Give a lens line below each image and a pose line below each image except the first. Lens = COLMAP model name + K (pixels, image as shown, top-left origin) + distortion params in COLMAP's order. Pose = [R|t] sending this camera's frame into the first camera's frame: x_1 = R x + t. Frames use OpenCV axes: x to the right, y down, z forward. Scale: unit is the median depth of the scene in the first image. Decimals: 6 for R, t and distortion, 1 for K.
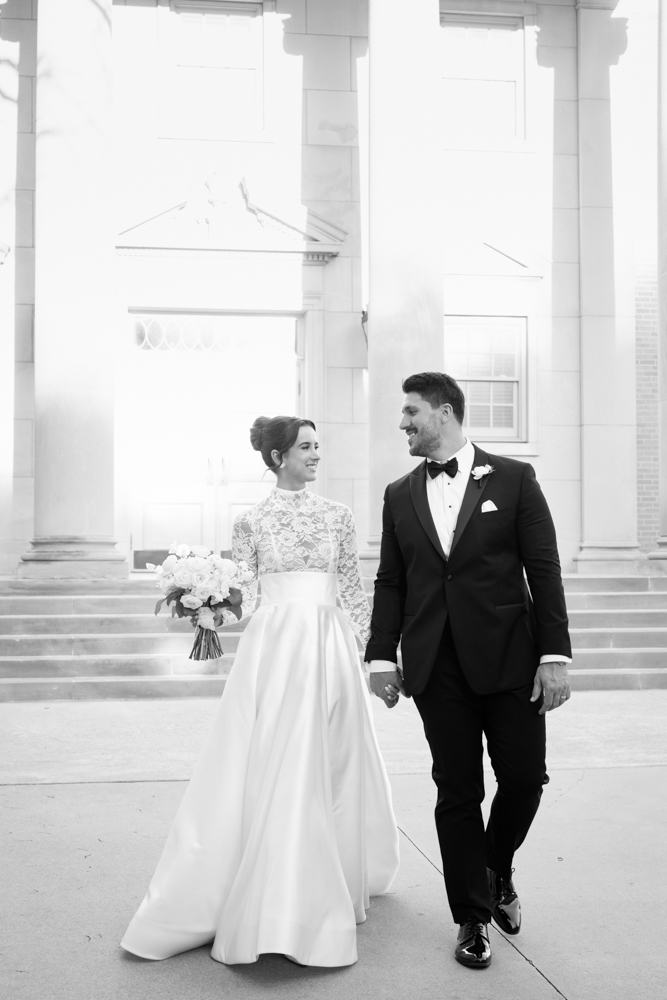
lens RADIAL K [[1559.7, 0, 334.8], [0, 1559.7, 500.2], [0, 0, 1]] dist [0.034319, 0.000000]
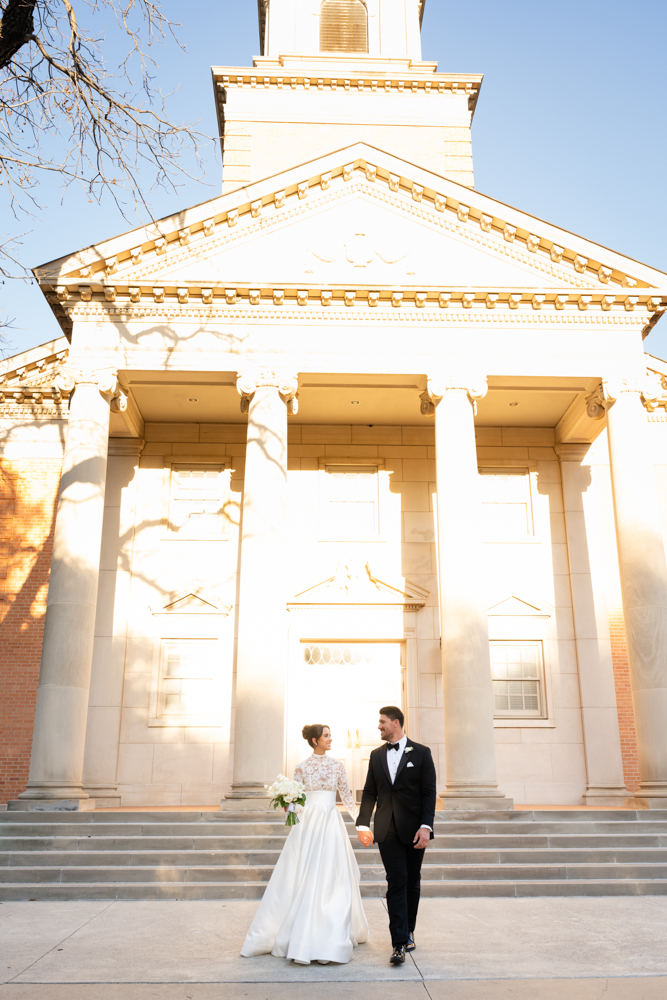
lens RADIAL K [[820.3, 0, 343.1], [0, 820.3, 539.8], [0, 0, 1]] dist [0.002191, 0.002025]
pose [[0.992937, -0.033593, -0.113786, 0.017941], [0.003718, 0.967416, -0.253167, -0.002901], [0.118584, 0.250955, 0.960708, 0.127580]]
